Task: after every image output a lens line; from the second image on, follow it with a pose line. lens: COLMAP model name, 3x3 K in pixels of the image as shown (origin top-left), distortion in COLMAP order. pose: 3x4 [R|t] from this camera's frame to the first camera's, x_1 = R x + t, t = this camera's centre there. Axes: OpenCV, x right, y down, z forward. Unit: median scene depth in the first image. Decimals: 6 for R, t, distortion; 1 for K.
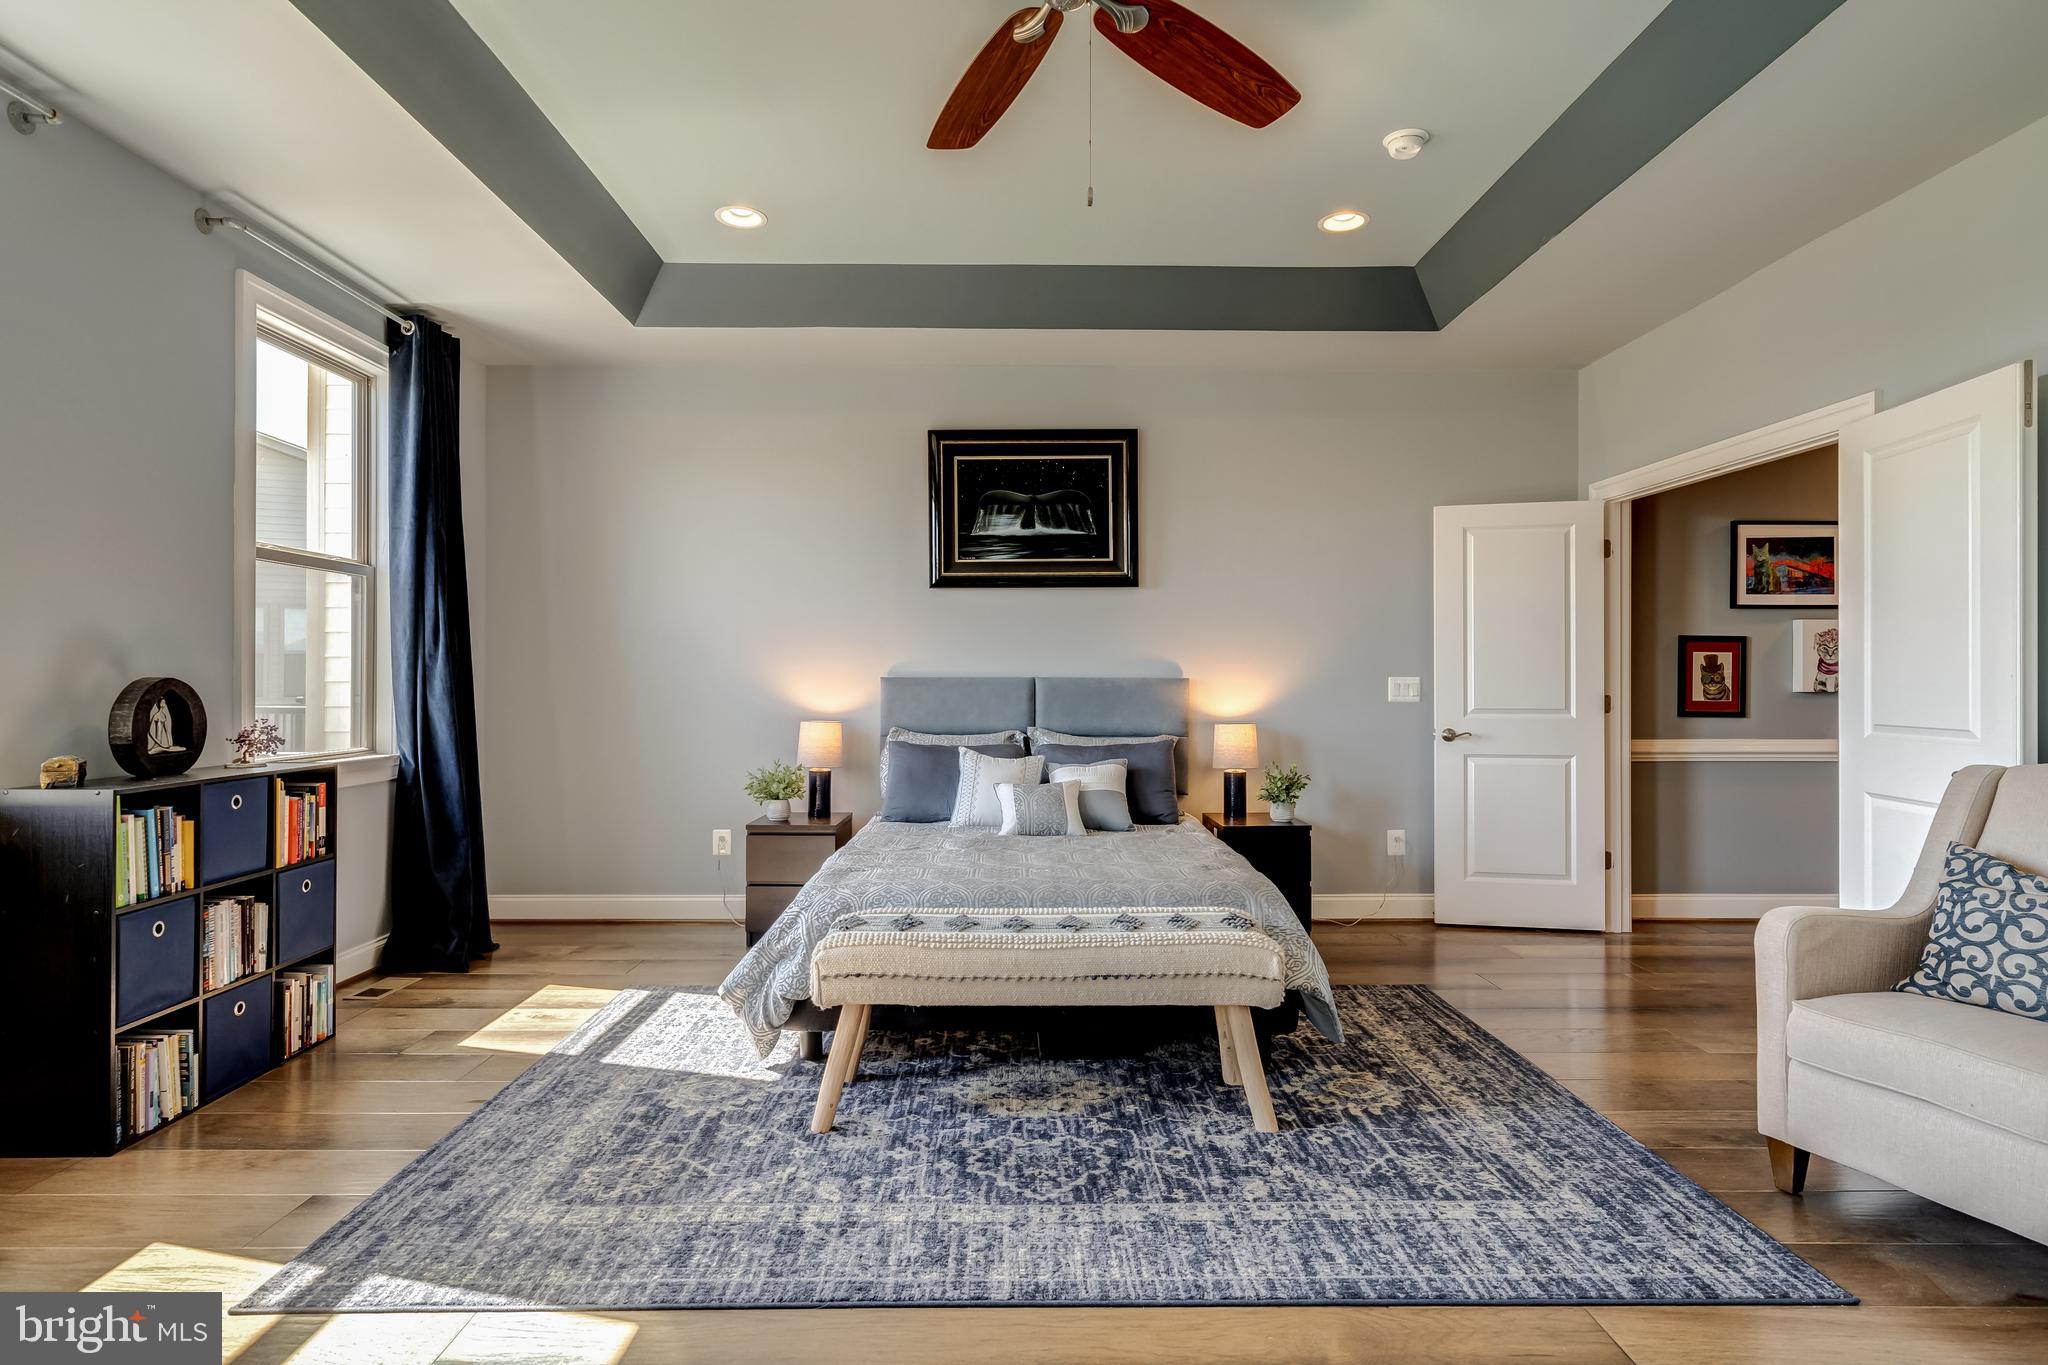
lens RADIAL K [[1097.7, 0, 1027.7], [0, 1097.7, 679.5], [0, 0, 1]] dist [0.000176, -0.000185]
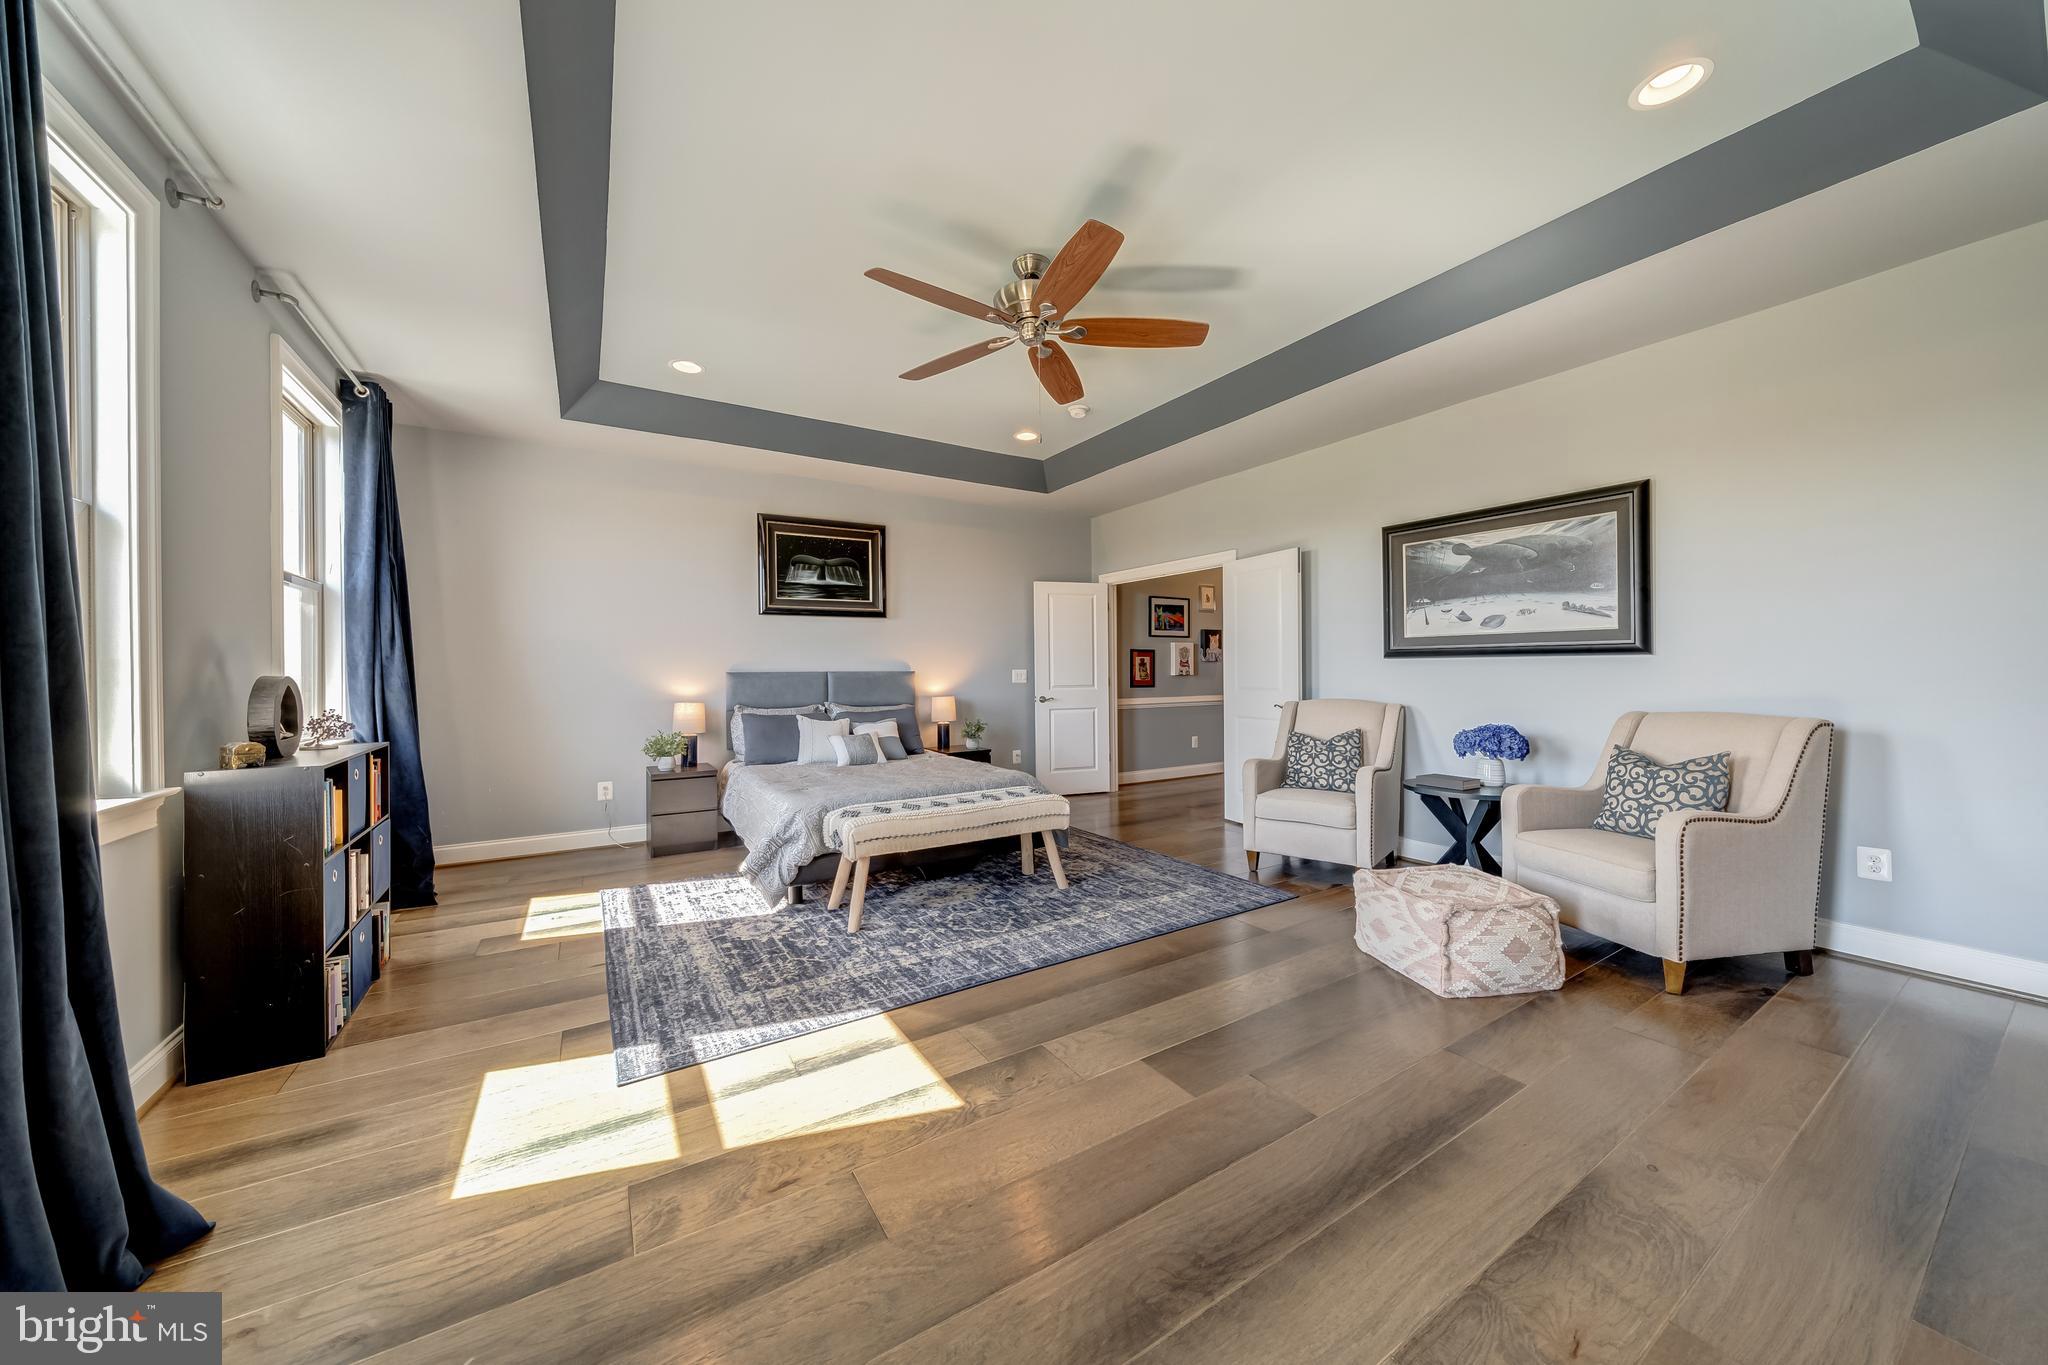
lens RADIAL K [[711.7, 0, 1033.4], [0, 711.7, 675.7], [0, 0, 1]] dist [-0.008270, 0.000242]
pose [[0.847276, -0.011898, 0.531020, -0.387953], [0.009883, 0.999929, 0.006635, 0.000408], [-0.531061, -0.000373, 0.847334, -0.077025]]
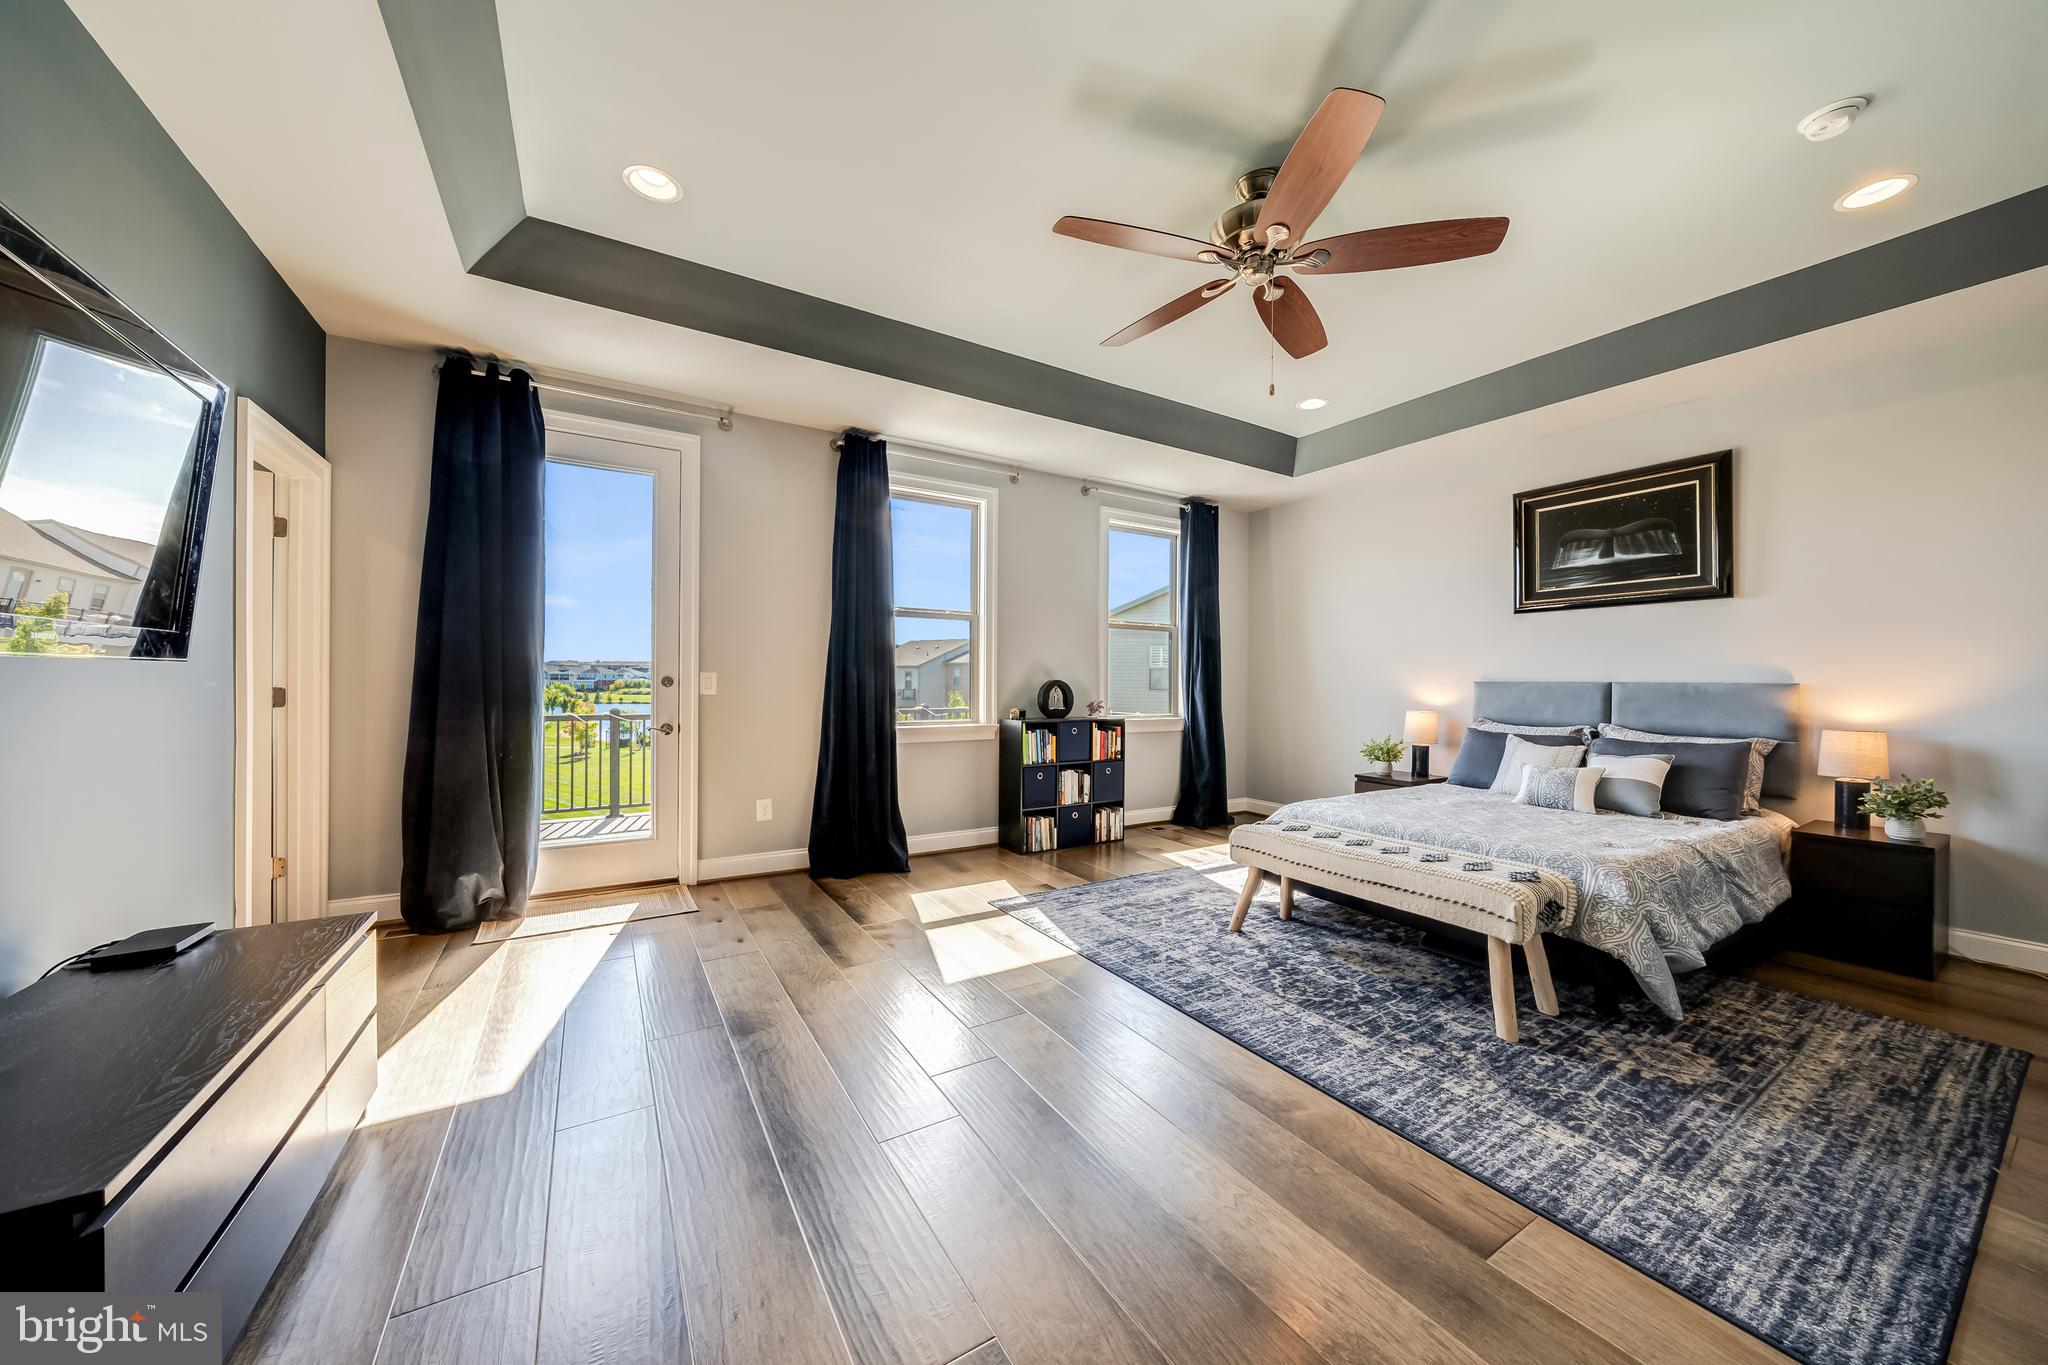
lens RADIAL K [[711.7, 0, 1009.8], [0, 711.7, 688.4], [0, 0, 1]] dist [-0.008270, 0.000242]
pose [[0.496303, 0.012158, -0.868064, 0.458622], [-0.006870, 0.999926, 0.010077, 0.002080], [0.868122, 0.000963, 0.496350, 0.070152]]
